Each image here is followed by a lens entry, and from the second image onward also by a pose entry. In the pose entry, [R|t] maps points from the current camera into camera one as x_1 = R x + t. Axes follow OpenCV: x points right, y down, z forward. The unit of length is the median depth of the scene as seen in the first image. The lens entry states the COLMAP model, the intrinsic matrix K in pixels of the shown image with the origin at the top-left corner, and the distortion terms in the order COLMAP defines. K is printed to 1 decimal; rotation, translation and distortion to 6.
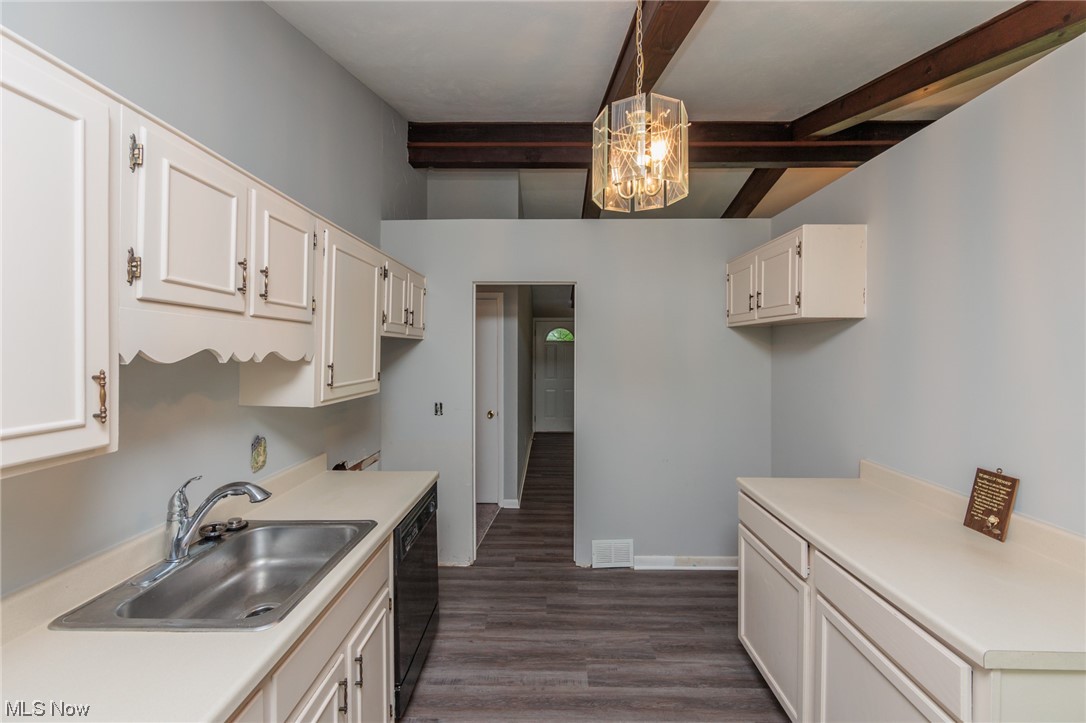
lens RADIAL K [[424.8, 0, 538.3], [0, 424.8, 353.6], [0, 0, 1]] dist [-0.001111, -0.000884]
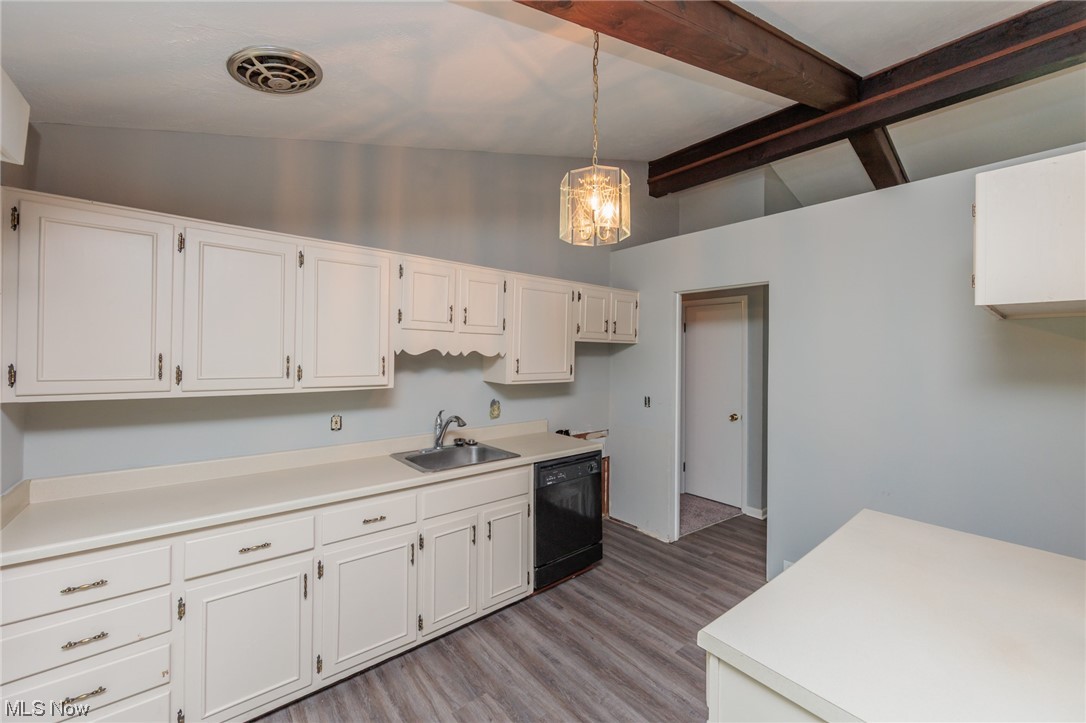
lens RADIAL K [[424.8, 0, 539.8], [0, 424.8, 354.7], [0, 0, 1]] dist [-0.001111, -0.000884]
pose [[0.651025, 0.009854, -0.758992, 0.624158], [-0.016337, 0.999866, -0.001032, 0.006388], [0.758880, 0.013071, 0.651099, -0.005146]]
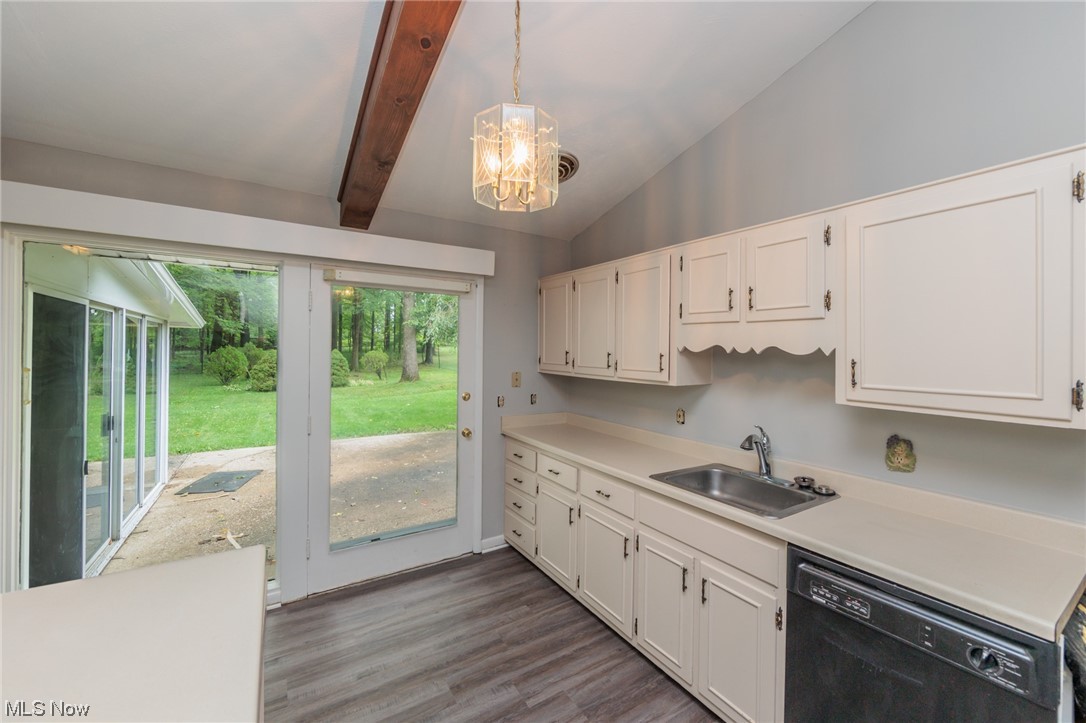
lens RADIAL K [[424.8, 0, 540.1], [0, 424.8, 352.4], [0, 0, 1]] dist [-0.001111, -0.000884]
pose [[-0.835988, -0.006942, -0.548704, 0.420988], [-0.014120, 0.999861, 0.008864, 0.008374], [0.548566, 0.015158, -0.835970, 1.058722]]
